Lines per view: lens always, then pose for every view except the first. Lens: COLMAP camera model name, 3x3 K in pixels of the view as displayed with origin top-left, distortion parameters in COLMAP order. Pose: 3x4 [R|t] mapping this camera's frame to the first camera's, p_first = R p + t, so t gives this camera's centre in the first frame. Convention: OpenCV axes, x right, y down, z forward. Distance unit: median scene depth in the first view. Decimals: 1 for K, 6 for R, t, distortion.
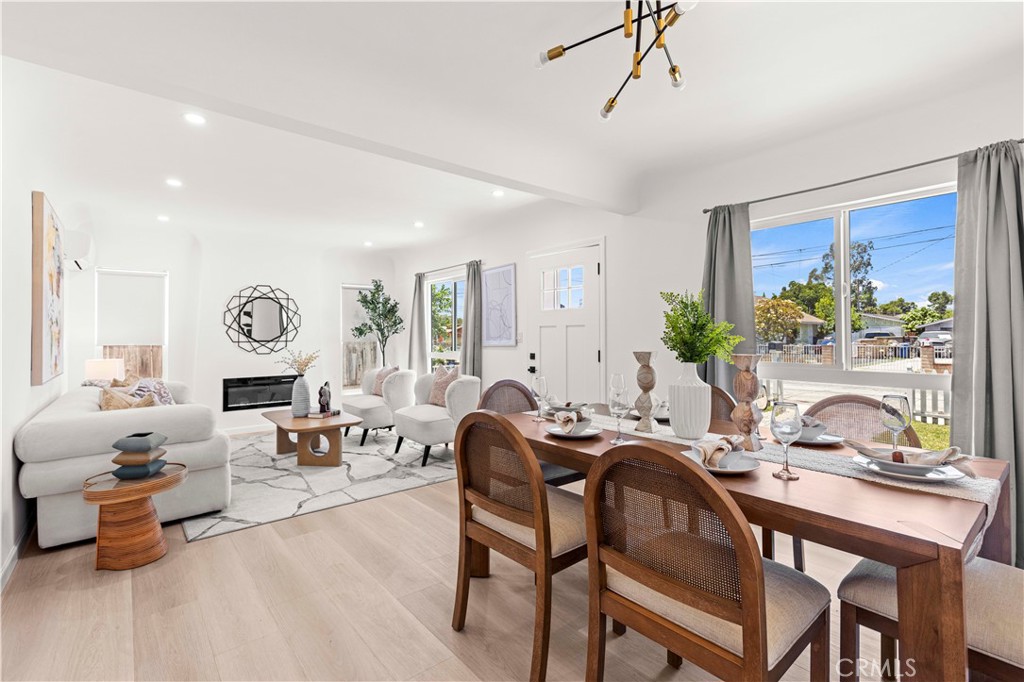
lens RADIAL K [[461.6, 0, 510.7], [0, 461.6, 329.5], [0, 0, 1]] dist [-0.008231, -0.001010]
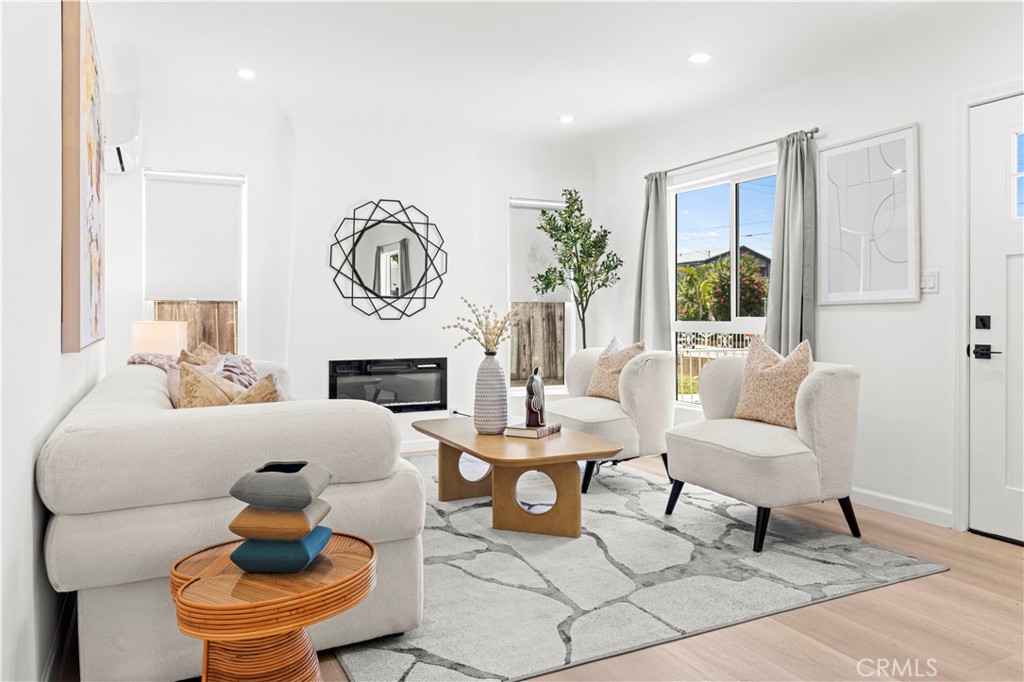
lens RADIAL K [[700.7, 0, 497.7], [0, 700.7, 318.1], [0, 0, 1]] dist [-0.008032, -0.006115]
pose [[0.972218, 0.007735, -0.233951, -0.268922], [-0.003503, 0.999823, 0.018500, 0.046144], [0.234052, -0.017167, 0.972072, 0.243911]]
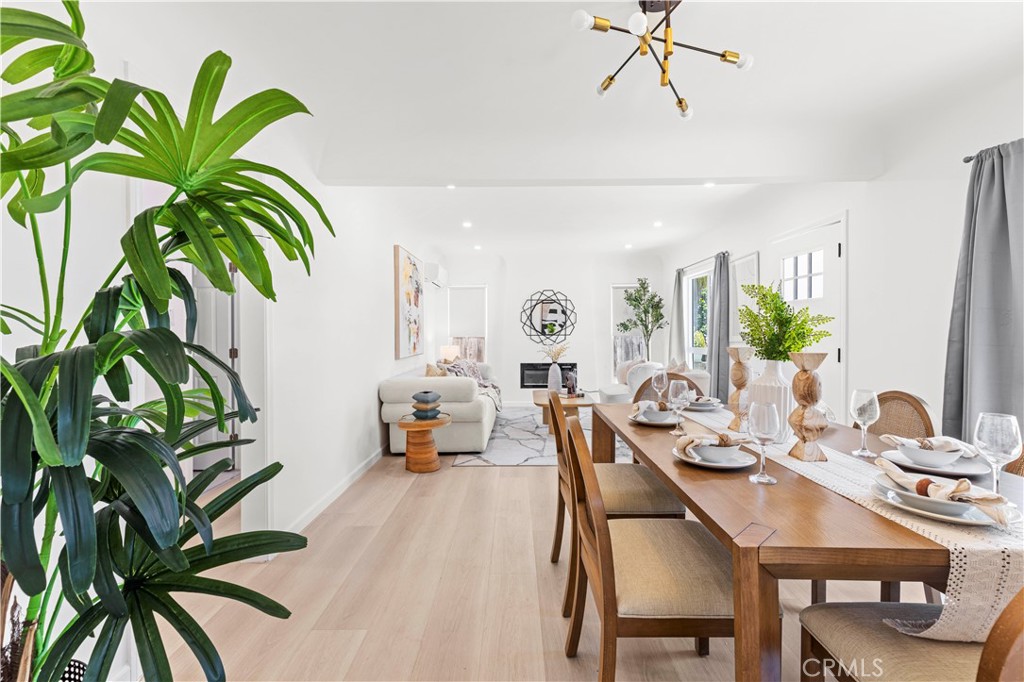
lens RADIAL K [[461.6, 0, 511.1], [0, 461.6, 334.8], [0, 0, 1]] dist [-0.008231, -0.001010]
pose [[0.756632, 0.007747, -0.653795, 0.270169], [0.007307, 0.999767, 0.020303, -0.001362], [0.653800, -0.020139, 0.756400, -0.012889]]
